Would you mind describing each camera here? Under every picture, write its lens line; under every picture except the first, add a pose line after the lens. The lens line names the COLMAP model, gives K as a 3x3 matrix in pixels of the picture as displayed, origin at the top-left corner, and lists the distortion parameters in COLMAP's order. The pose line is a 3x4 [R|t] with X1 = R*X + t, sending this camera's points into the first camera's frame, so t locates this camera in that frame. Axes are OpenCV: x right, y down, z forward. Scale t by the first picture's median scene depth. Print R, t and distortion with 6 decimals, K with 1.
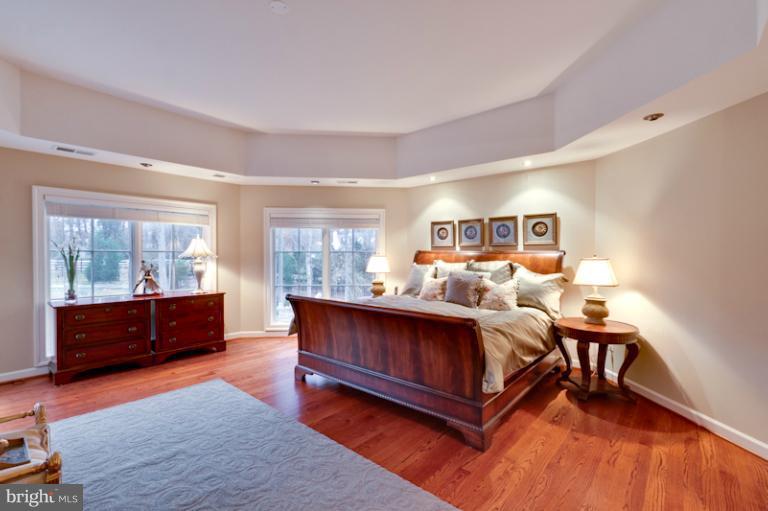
lens RADIAL K [[345.7, 0, 384.0], [0, 345.7, 259.8], [0, 0, 1]] dist [0.002467, 0.000355]
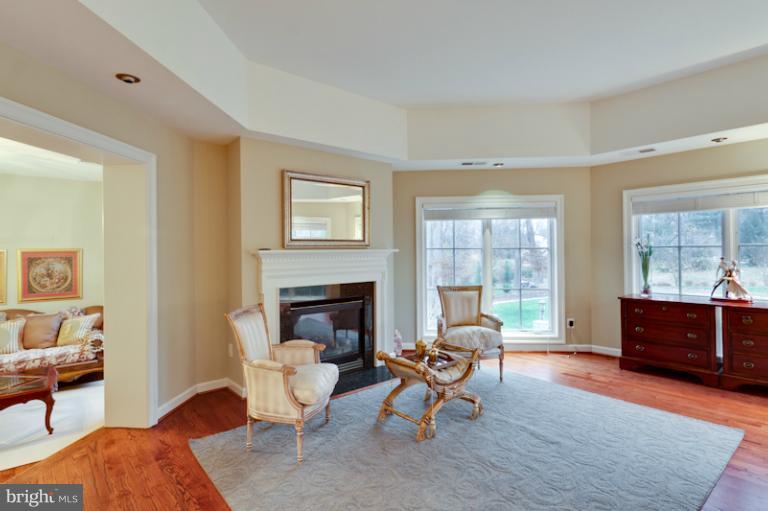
lens RADIAL K [[401.9, 0, 384.0], [0, 401.9, 251.2], [0, 0, 1]] dist [0.001244, 0.000478]
pose [[-0.163242, -0.004196, -0.986577, 0.380830], [-0.003333, 0.999988, -0.003701, -0.005643], [0.986580, 0.002684, -0.163254, 0.386299]]
